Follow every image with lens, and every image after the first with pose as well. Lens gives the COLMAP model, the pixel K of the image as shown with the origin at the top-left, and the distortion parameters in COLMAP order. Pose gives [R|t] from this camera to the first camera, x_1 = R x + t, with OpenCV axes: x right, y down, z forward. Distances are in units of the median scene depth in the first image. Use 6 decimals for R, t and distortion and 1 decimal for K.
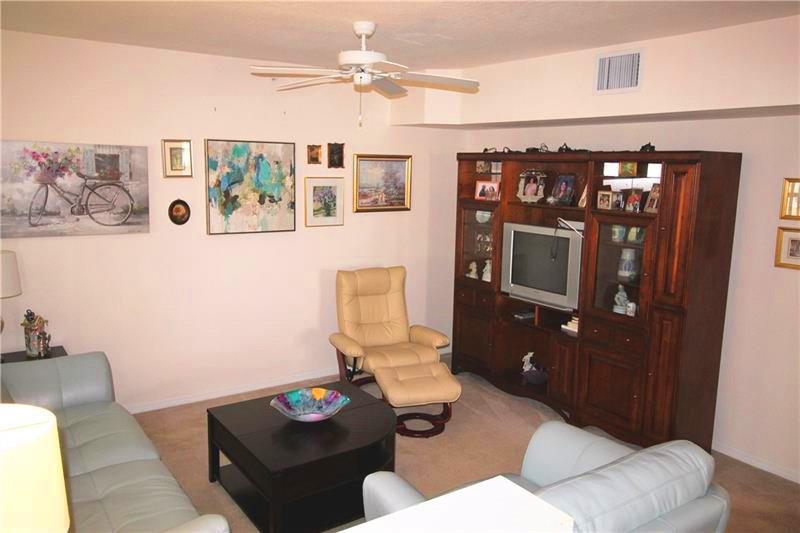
lens RADIAL K [[626.9, 0, 397.2], [0, 626.9, 270.3], [0, 0, 1]] dist [0.015639, -0.011826]
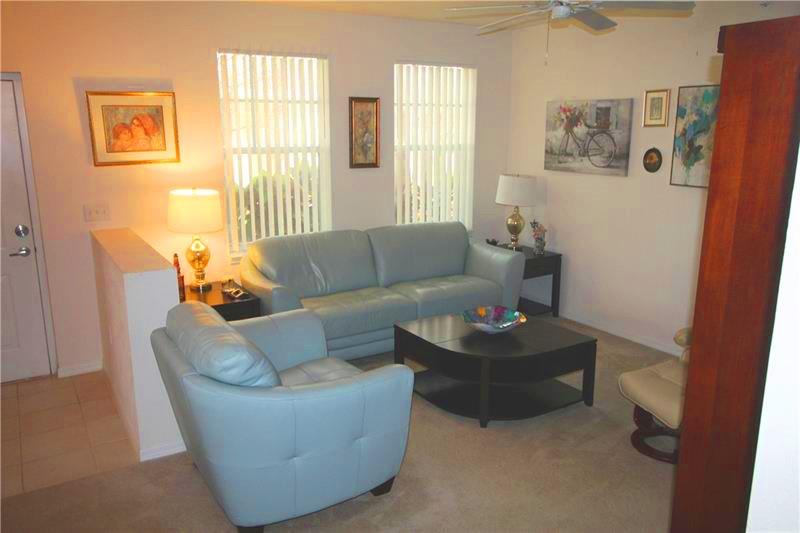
lens RADIAL K [[626.9, 0, 397.0], [0, 626.9, 266.1], [0, 0, 1]] dist [0.015639, -0.011826]
pose [[-0.055769, 0.199594, -0.978290, 0.782672], [-0.165988, 0.964327, 0.206208, -0.071659], [0.984550, 0.173884, -0.020649, 0.671648]]
